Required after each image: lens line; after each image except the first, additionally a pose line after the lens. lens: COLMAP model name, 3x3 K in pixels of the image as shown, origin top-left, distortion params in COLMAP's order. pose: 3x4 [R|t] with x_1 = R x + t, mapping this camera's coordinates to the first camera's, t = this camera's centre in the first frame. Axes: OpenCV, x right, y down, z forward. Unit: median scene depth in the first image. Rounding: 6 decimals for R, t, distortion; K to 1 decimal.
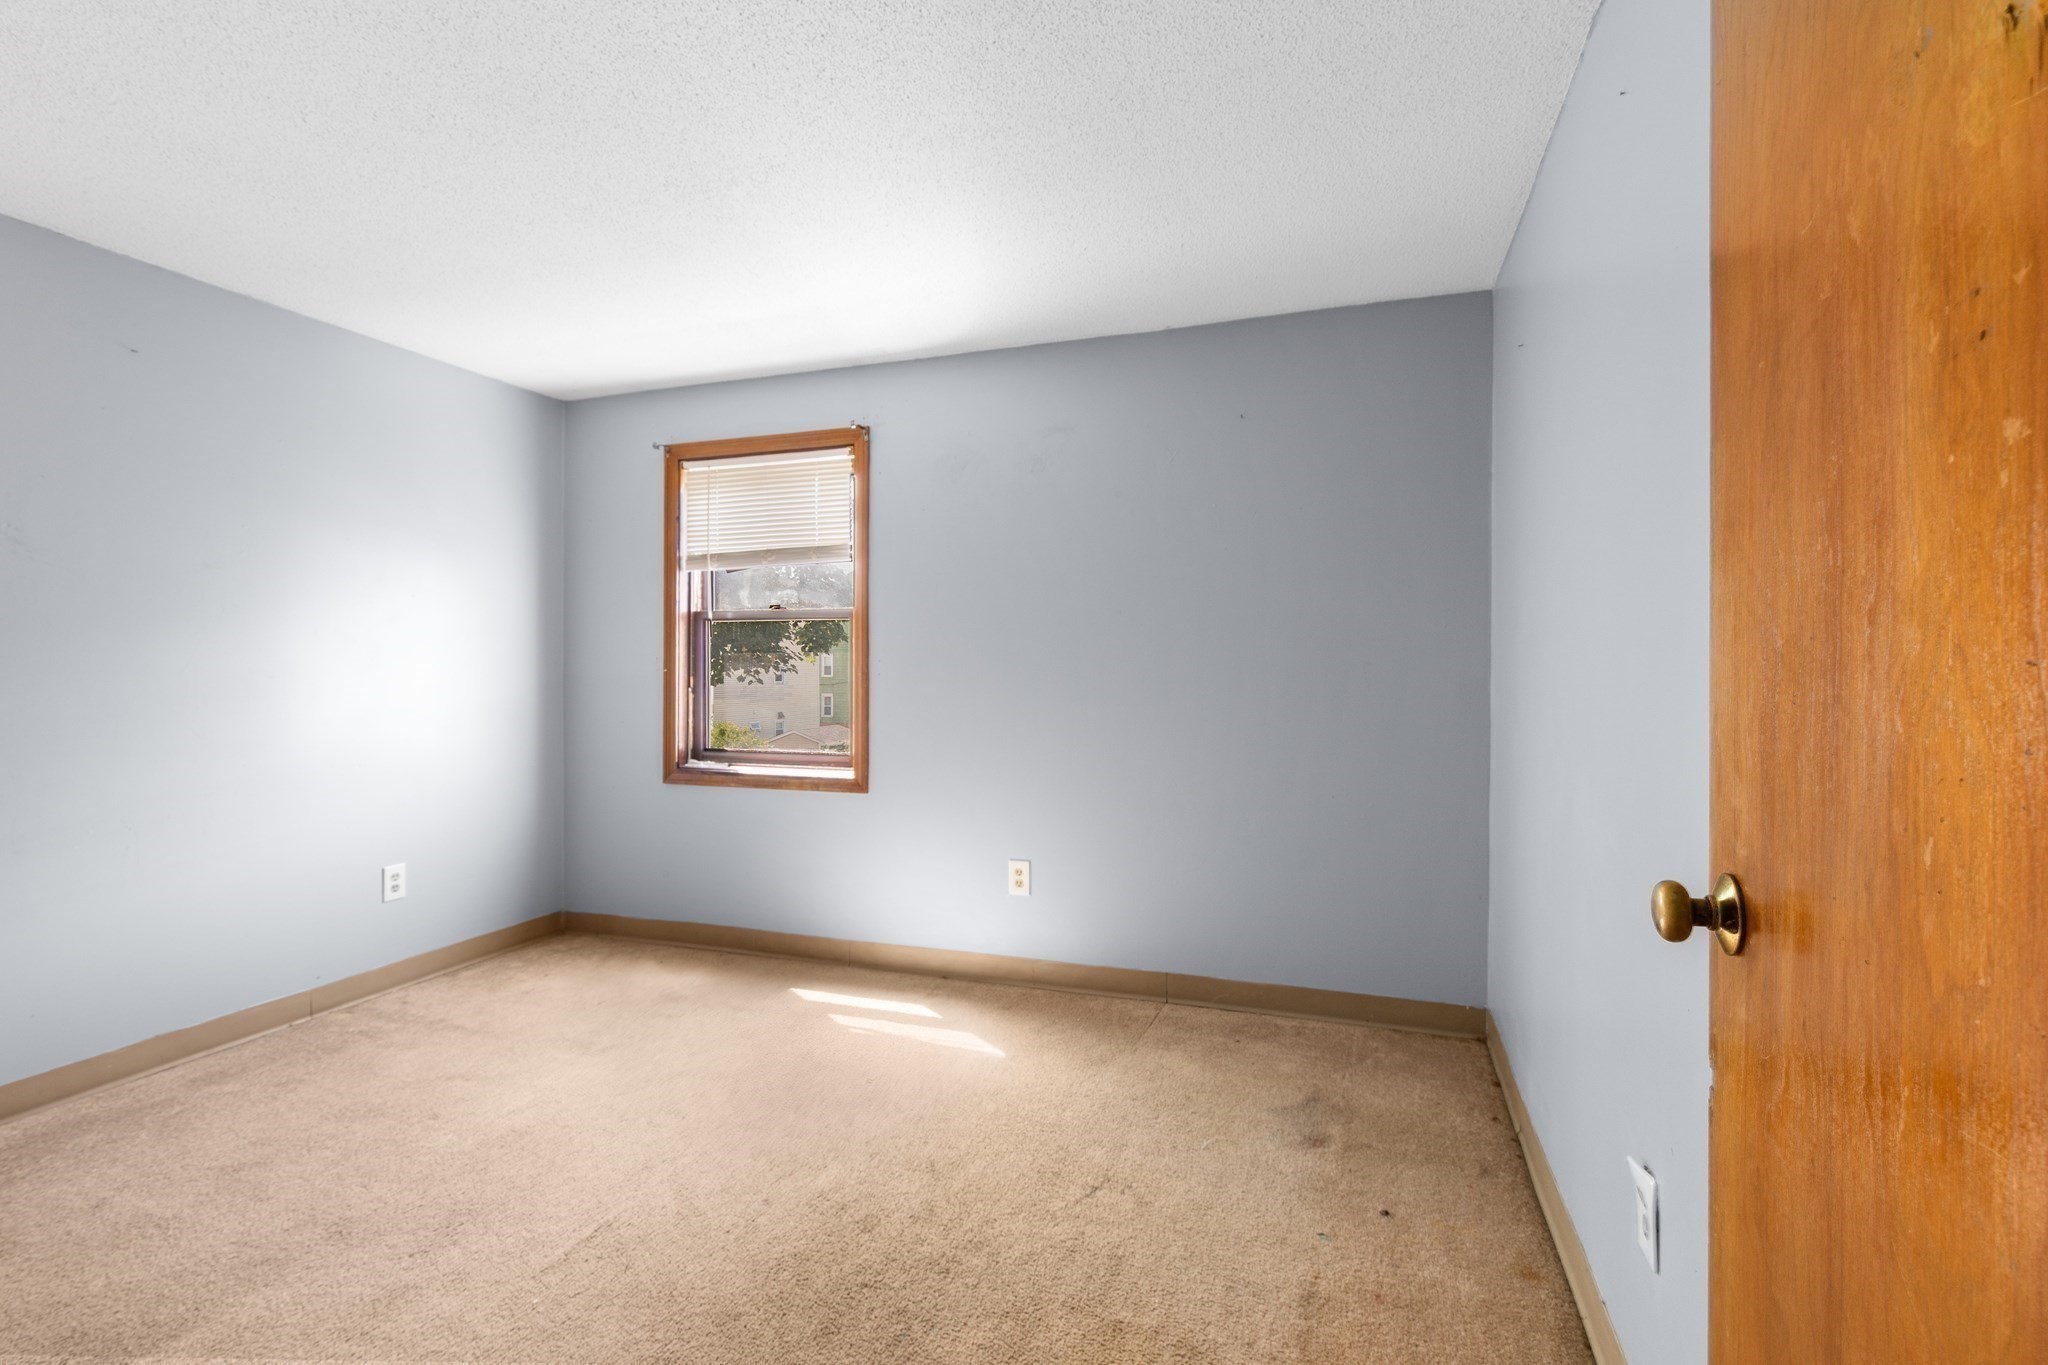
lens RADIAL K [[955.6, 0, 1022.2], [0, 955.6, 676.0], [0, 0, 1]] dist [0.010922, 0.000295]
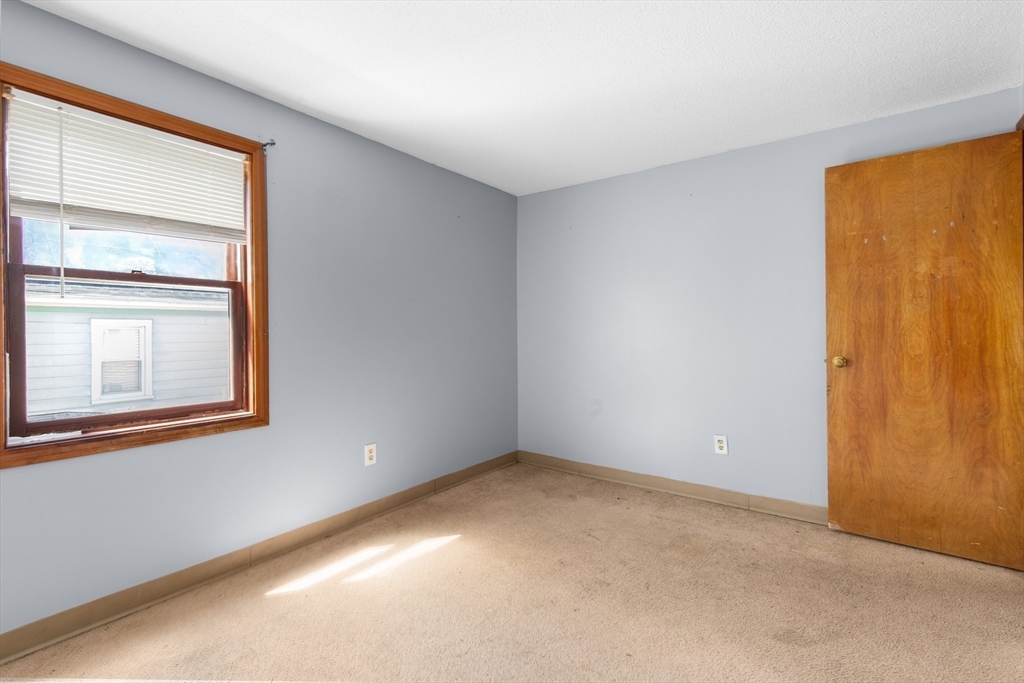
lens RADIAL K [[477.8, 0, 511.1], [0, 477.8, 338.3], [0, 0, 1]] dist [0.010922, 0.000295]
pose [[0.278881, -0.014342, 0.960219, -0.741871], [0.012867, 0.999855, 0.011198, 0.000106], [-0.960240, 0.009232, 0.279025, 0.527545]]
